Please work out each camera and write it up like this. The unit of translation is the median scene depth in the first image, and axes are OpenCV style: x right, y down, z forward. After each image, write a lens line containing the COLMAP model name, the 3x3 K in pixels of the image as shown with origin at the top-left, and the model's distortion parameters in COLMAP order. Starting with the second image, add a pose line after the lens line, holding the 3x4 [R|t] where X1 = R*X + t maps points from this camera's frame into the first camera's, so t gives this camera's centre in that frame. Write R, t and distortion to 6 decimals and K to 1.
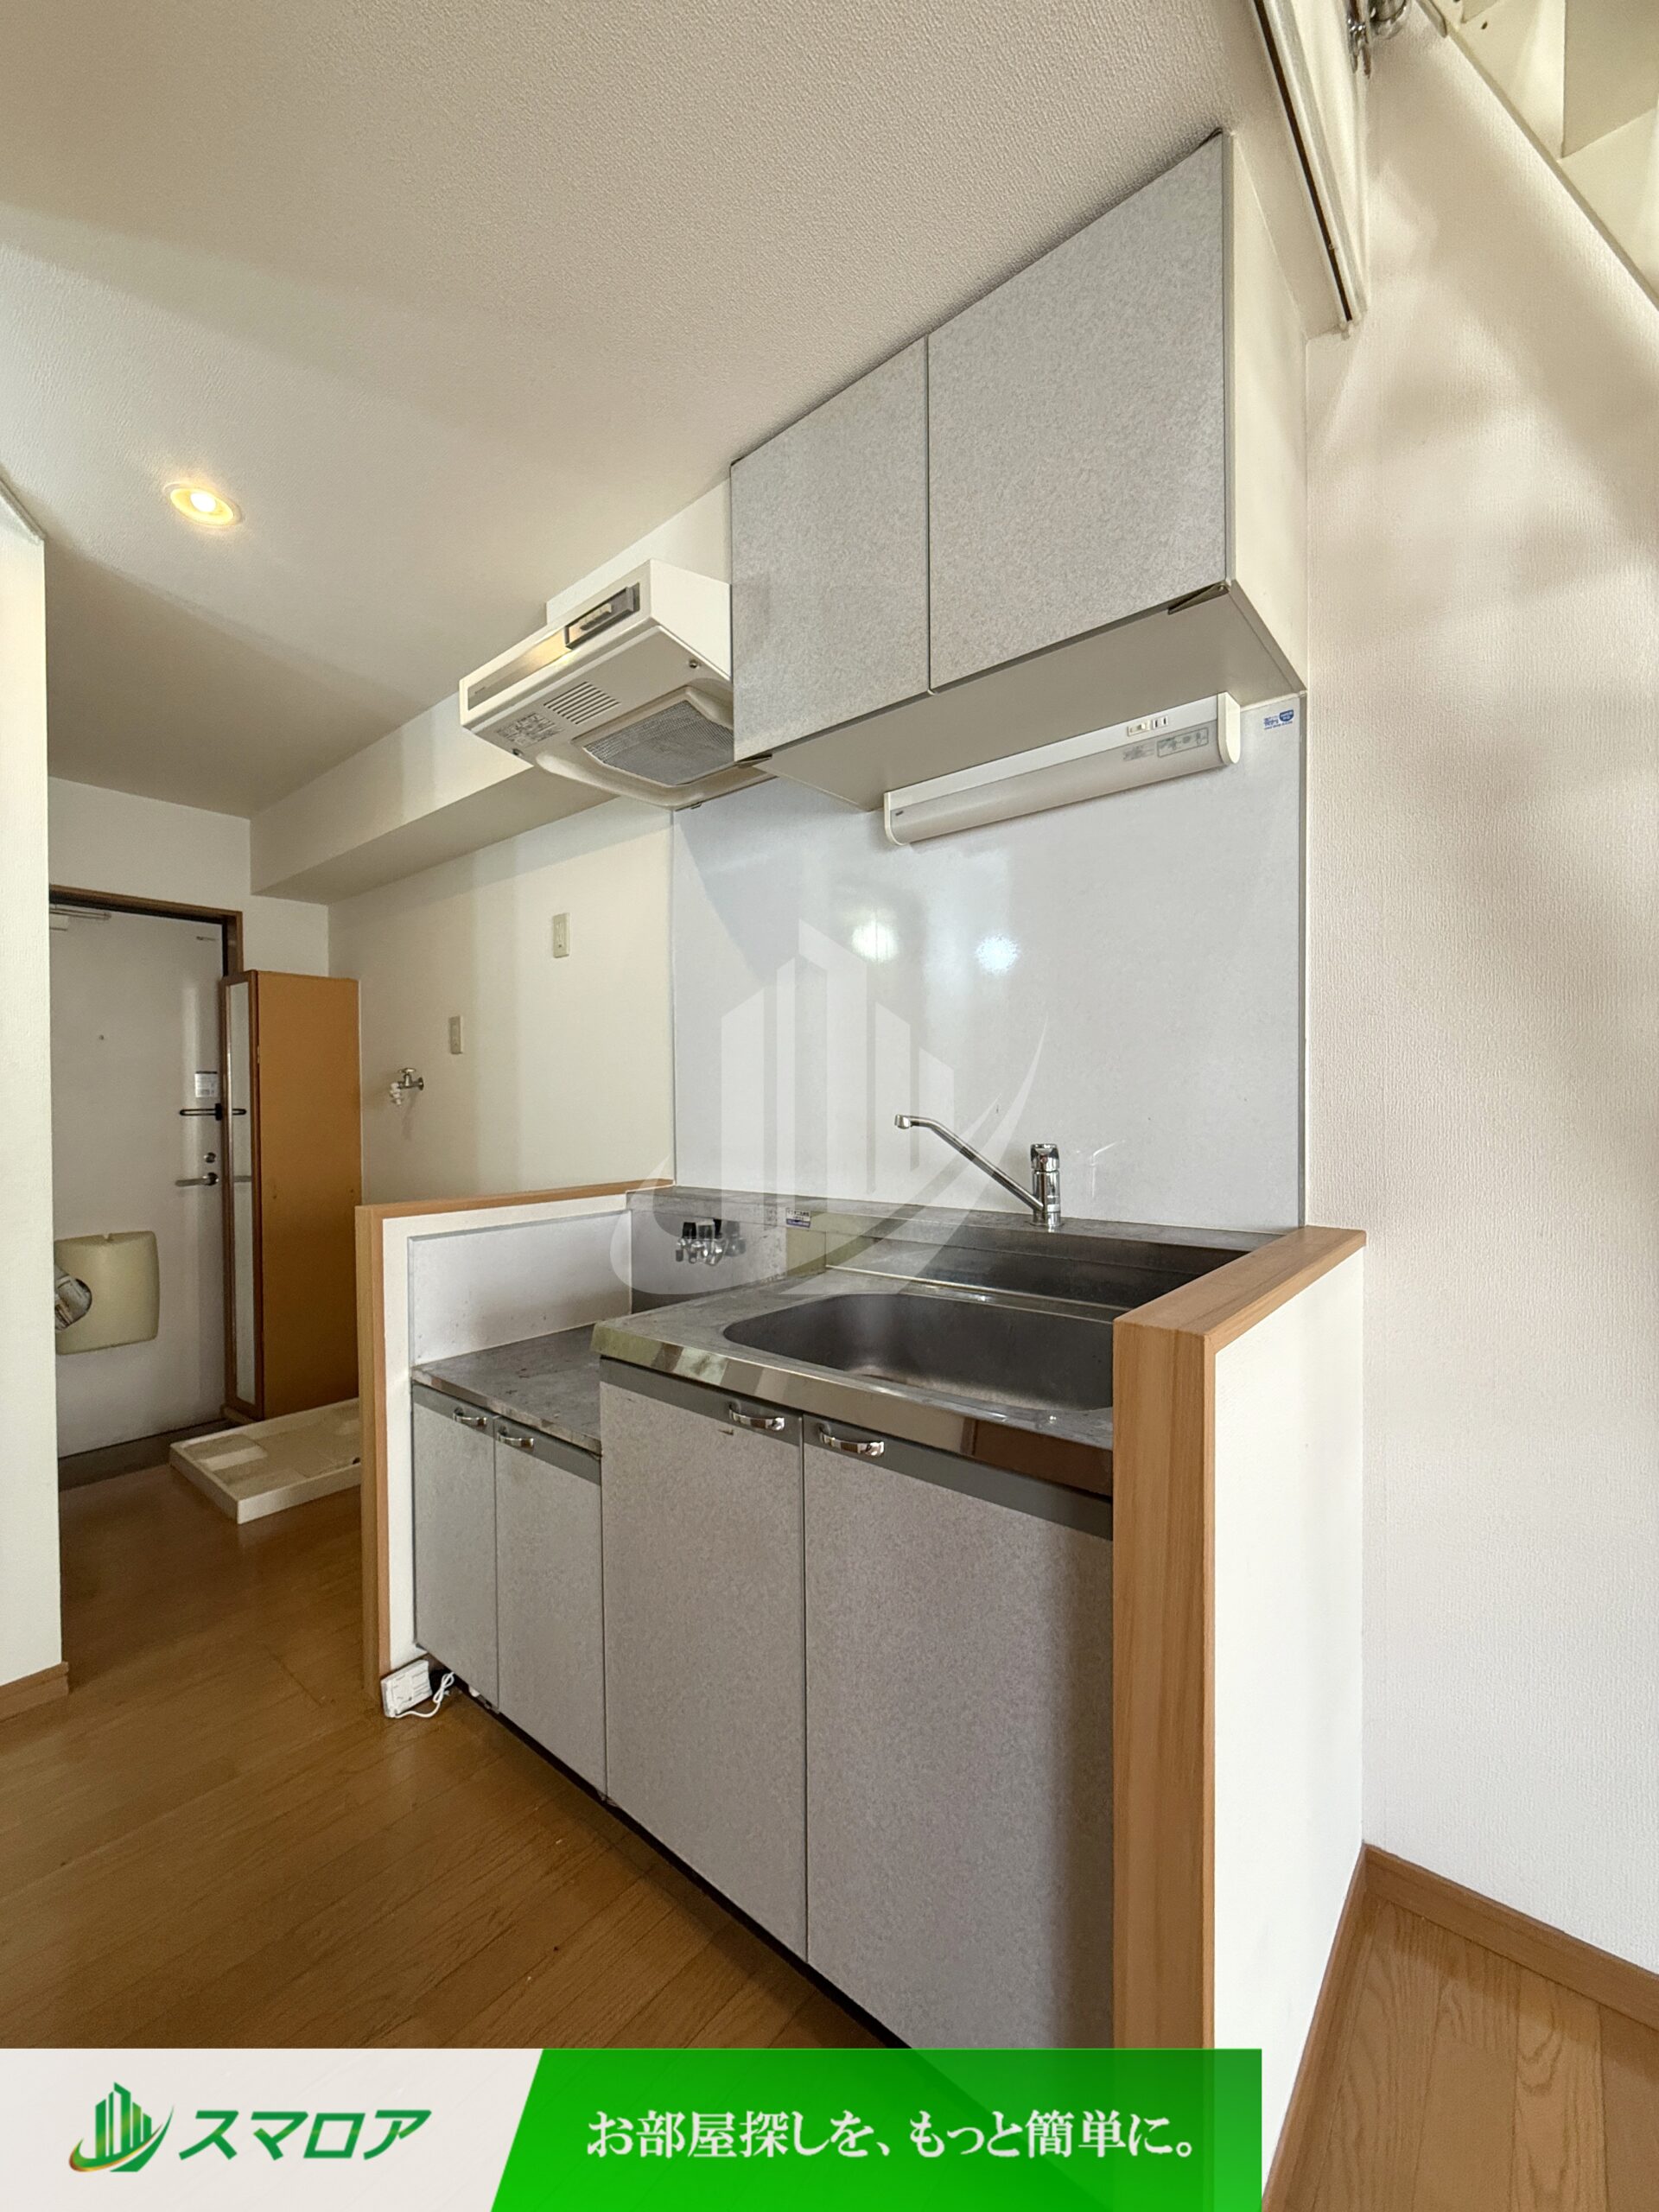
lens RADIAL K [[875.8, 0, 833.7], [0, 875.8, 1109.5], [0, 0, 1]] dist [-0.000458, 0.000080]
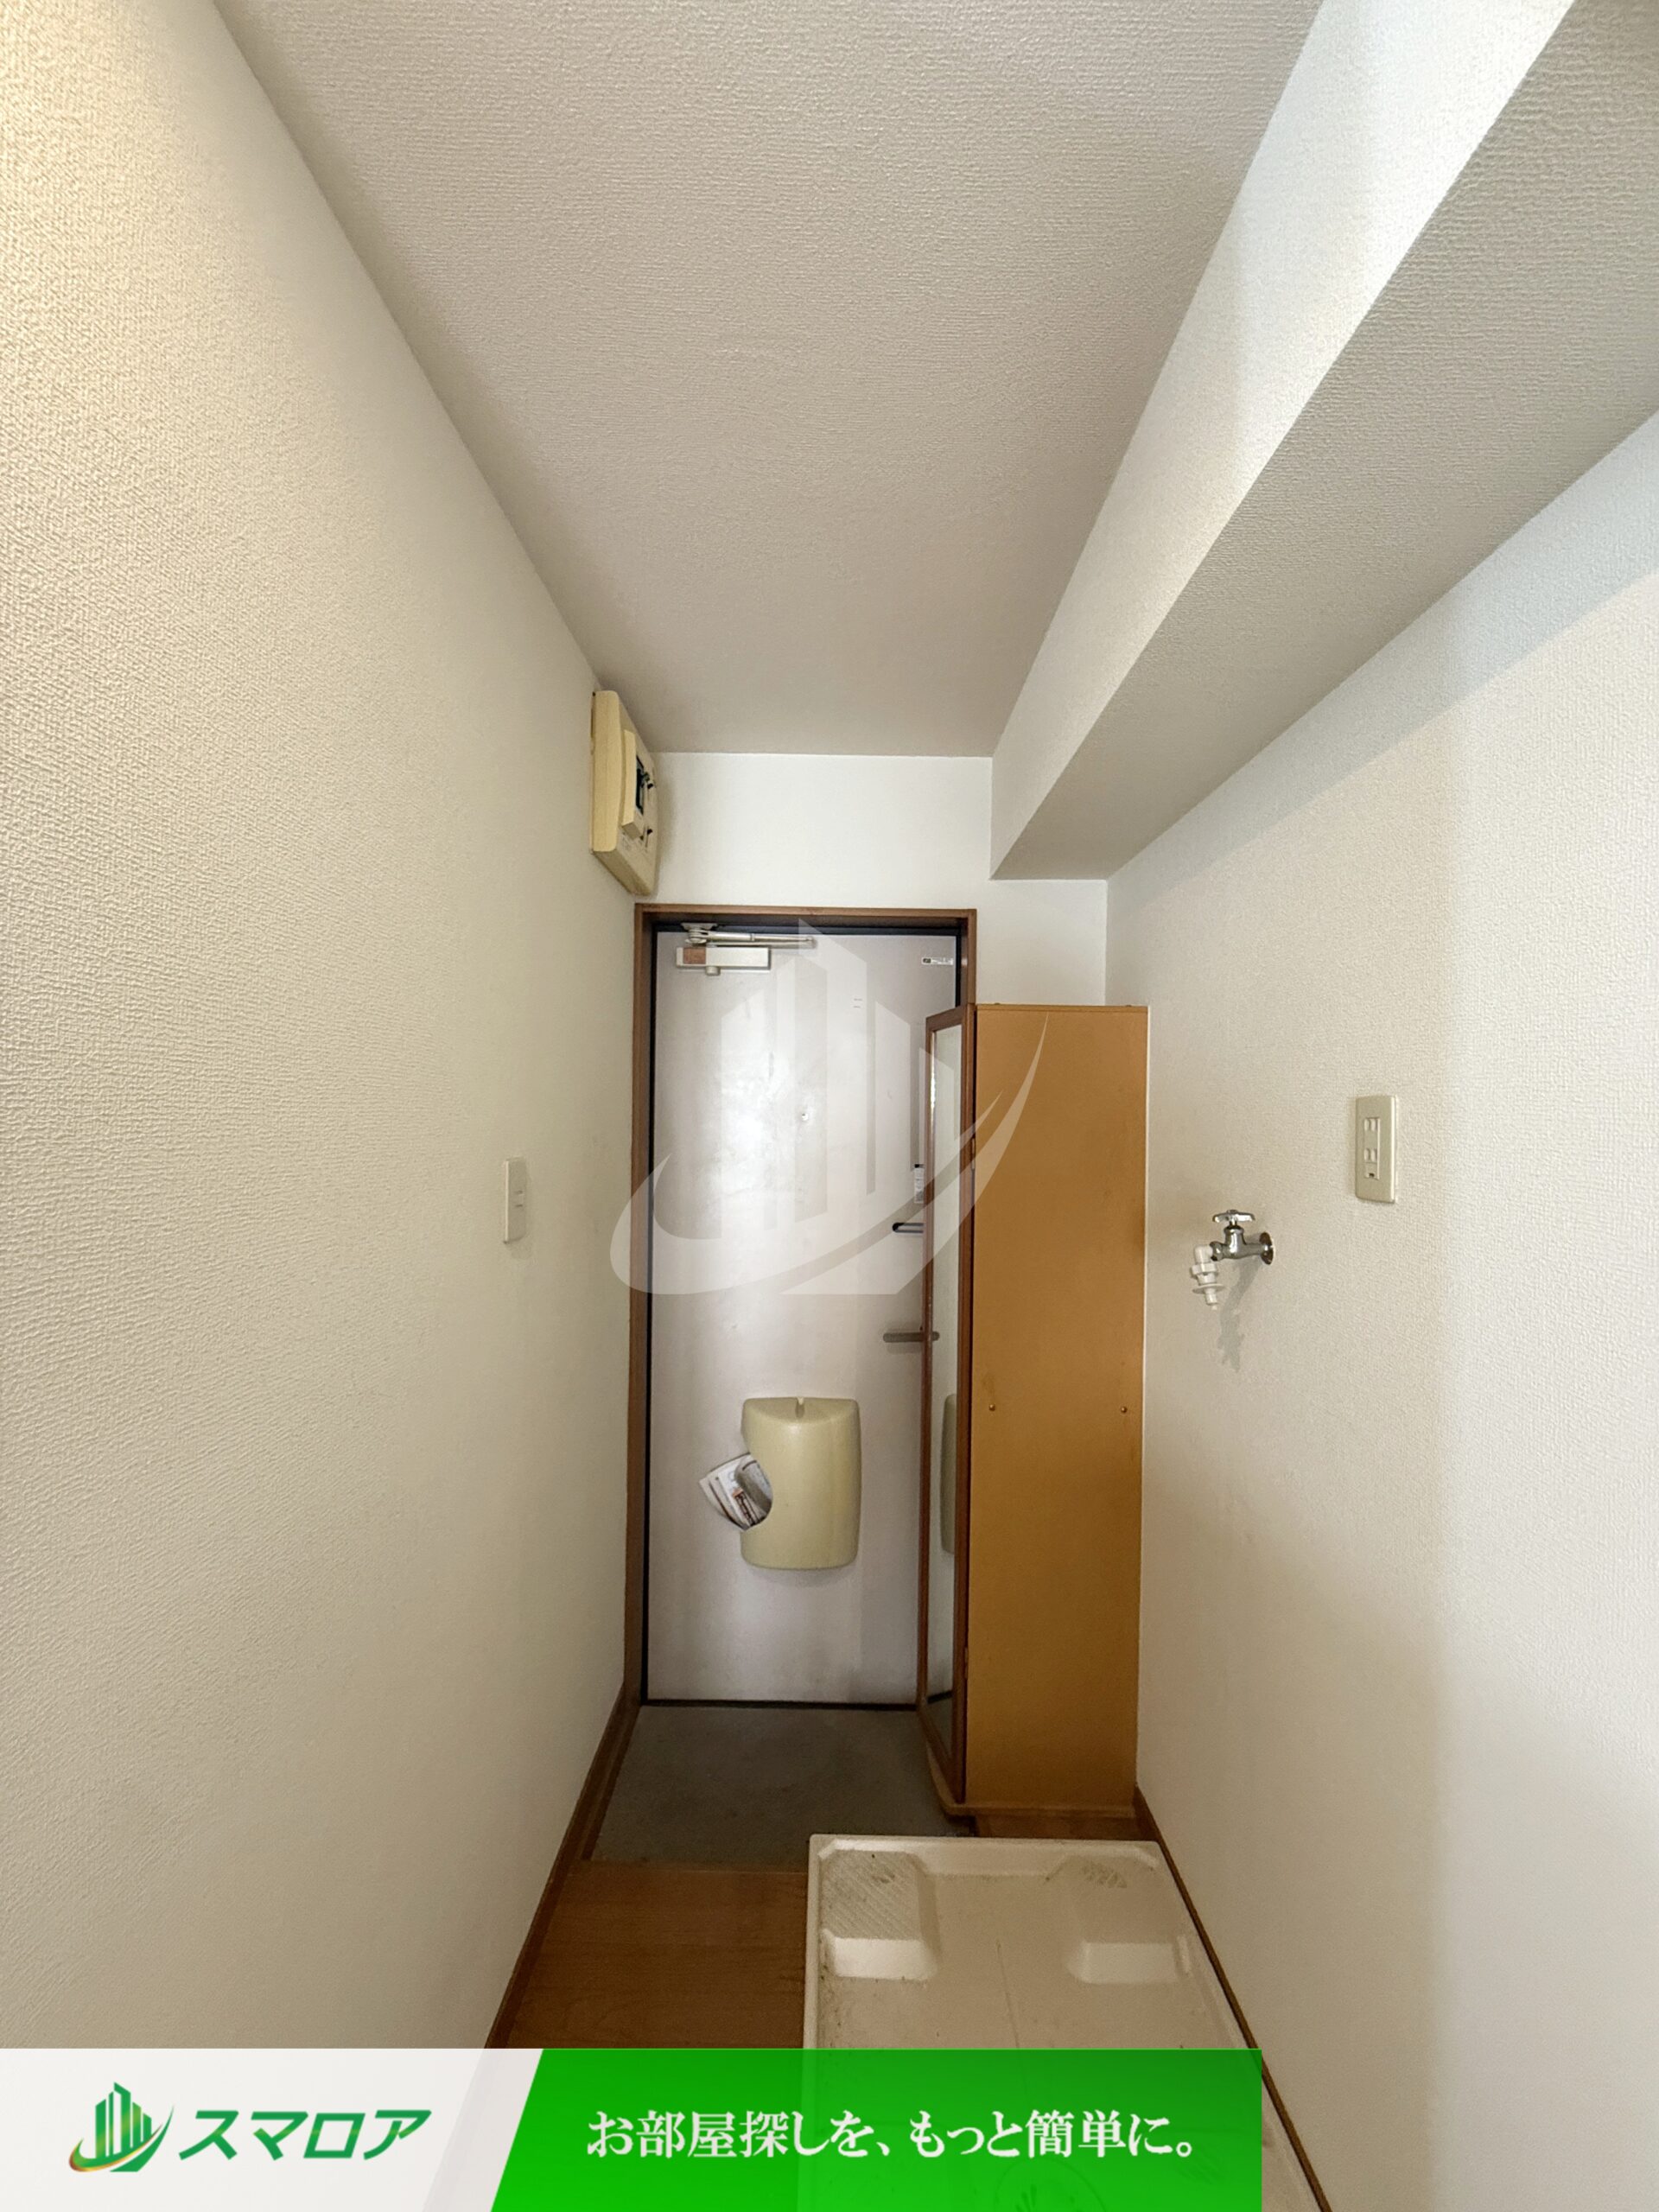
lens RADIAL K [[873.6, 0, 829.5], [0, 873.6, 1106.0], [0, 0, 1]] dist [-0.000034, -0.000509]
pose [[0.631840, 0.018465, -0.774879, -0.464671], [-0.026347, 0.999650, 0.002338, -0.152696], [0.774651, 0.018938, 0.632106, 0.947746]]
